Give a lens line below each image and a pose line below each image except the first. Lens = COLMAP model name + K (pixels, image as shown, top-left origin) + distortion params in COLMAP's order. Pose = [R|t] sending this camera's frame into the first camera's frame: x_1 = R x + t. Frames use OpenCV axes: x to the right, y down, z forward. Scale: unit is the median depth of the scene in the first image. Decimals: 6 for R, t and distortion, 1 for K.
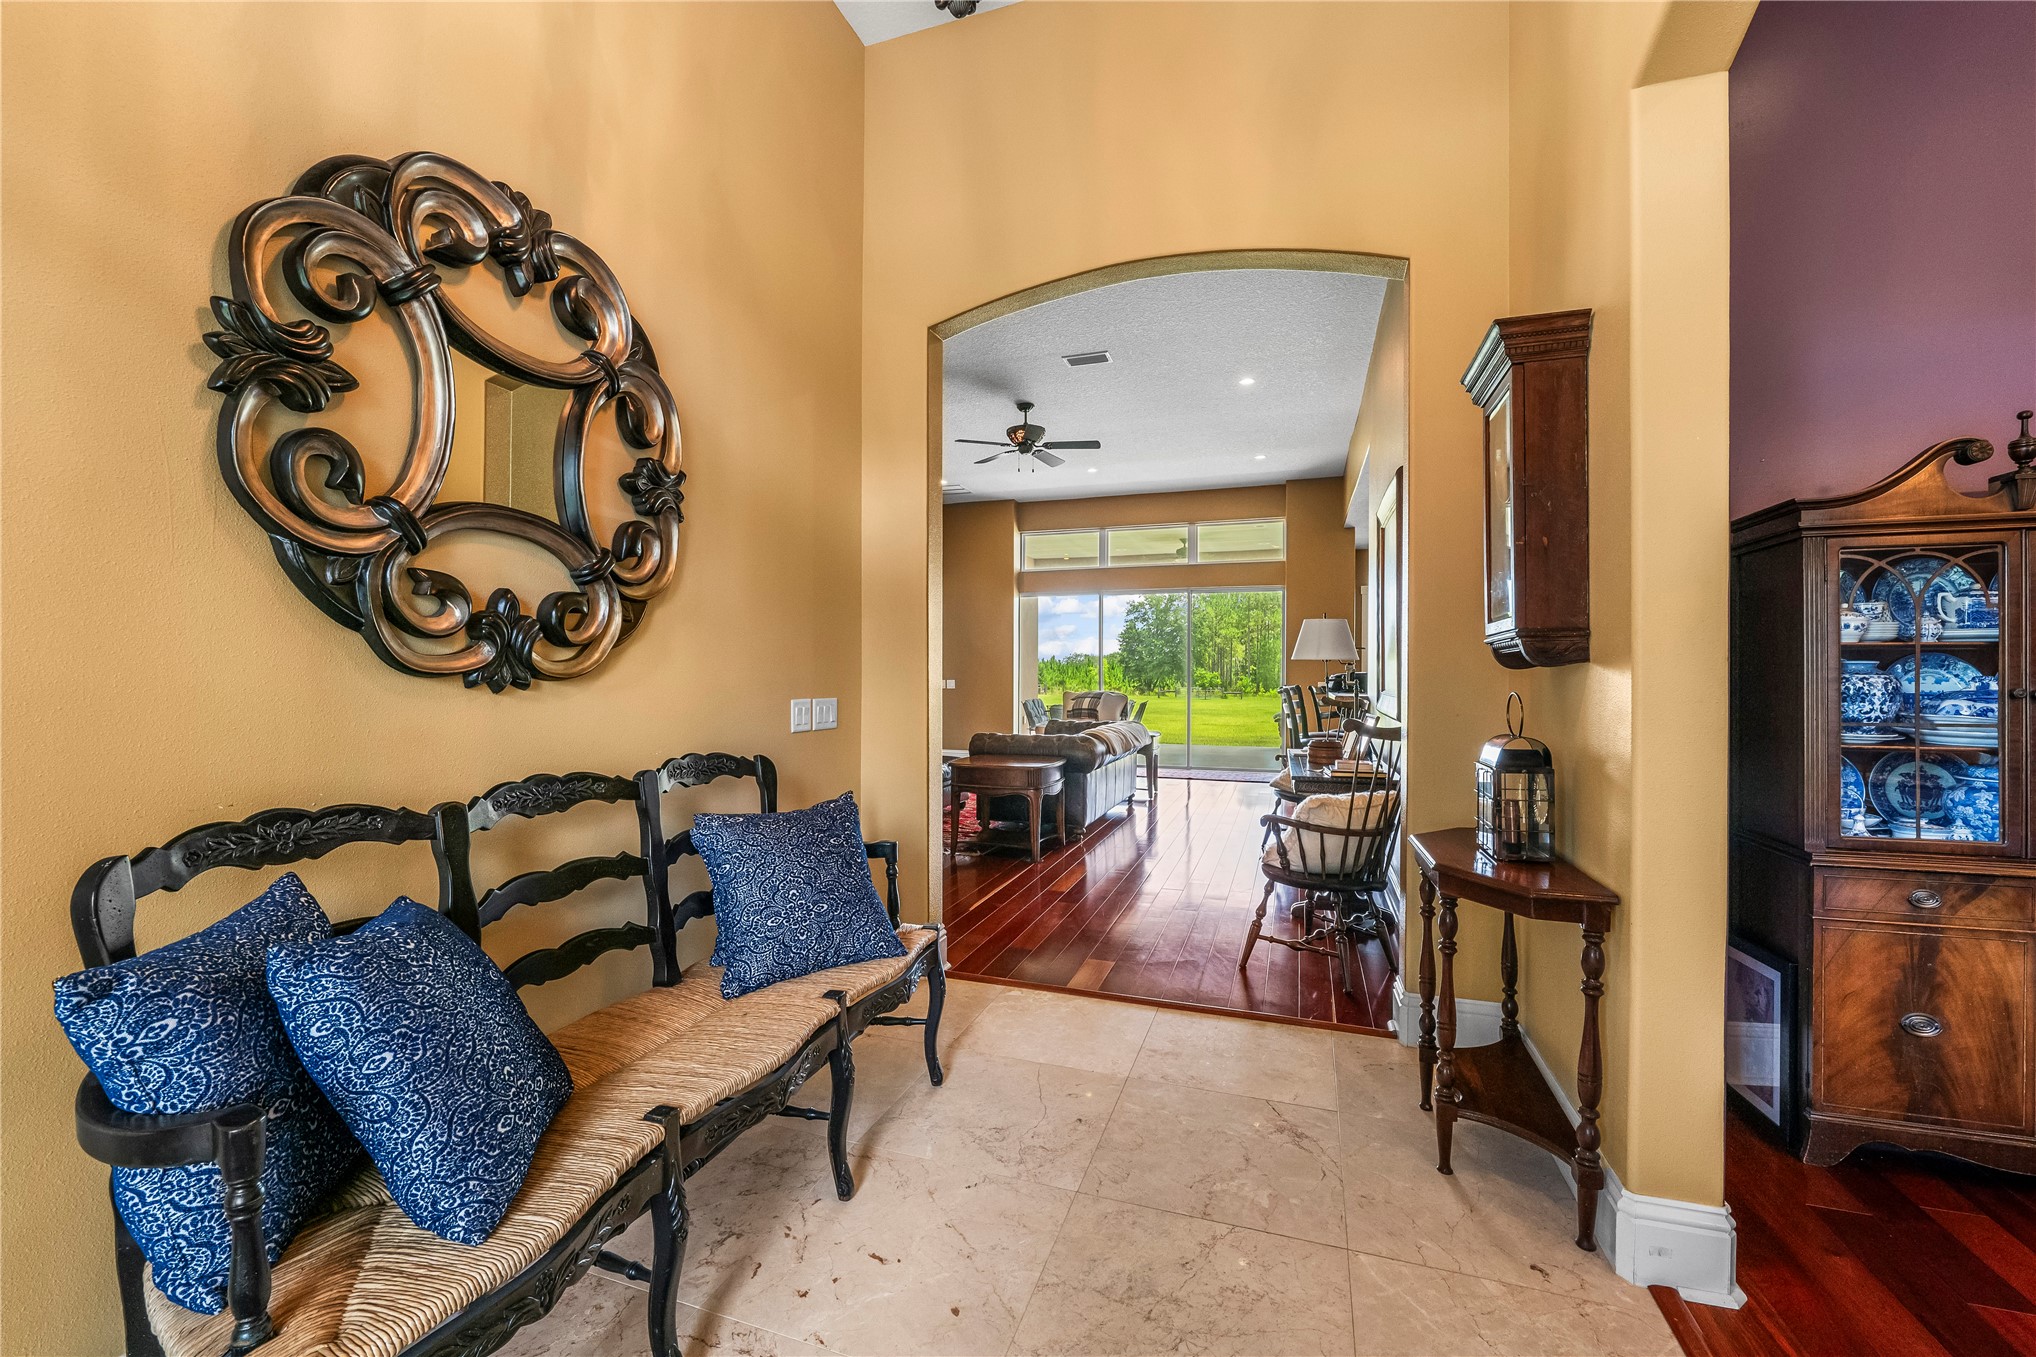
lens RADIAL K [[820.8, 0, 1018.0], [0, 820.8, 678.5], [0, 0, 1]] dist [0.000033, -0.000001]
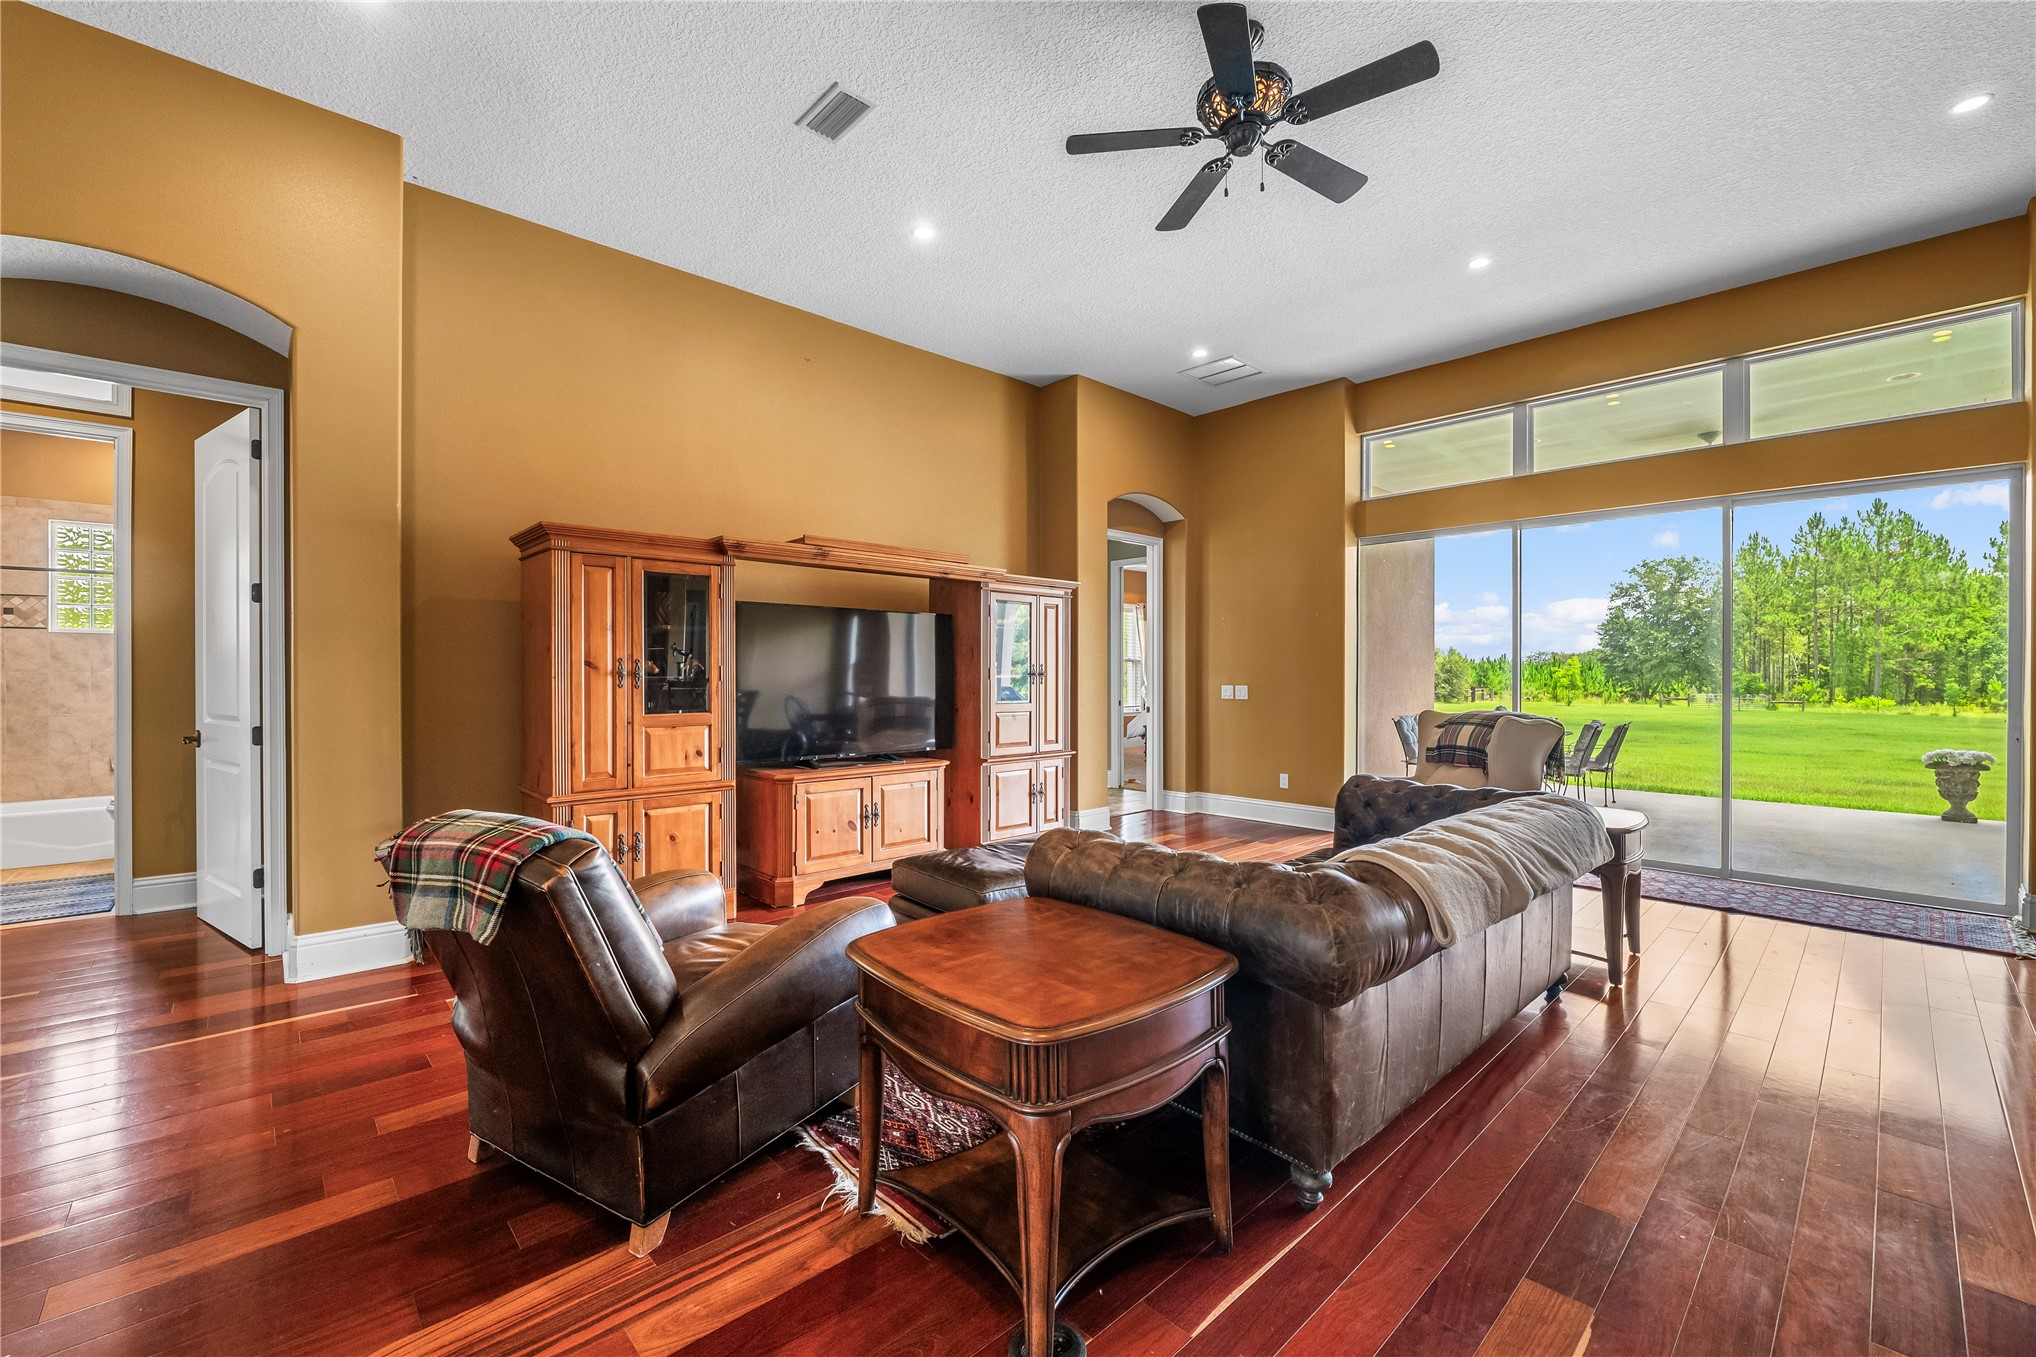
lens RADIAL K [[856.8, 0, 1018.0], [0, 856.8, 678.5], [0, 0, 1]] dist [-0.000465, -0.000139]
pose [[0.889658, 0.001651, -0.456624, 0.064459], [-0.002651, 0.999995, -0.001549, -0.002155], [0.456619, 0.002589, 0.889659, 0.340751]]
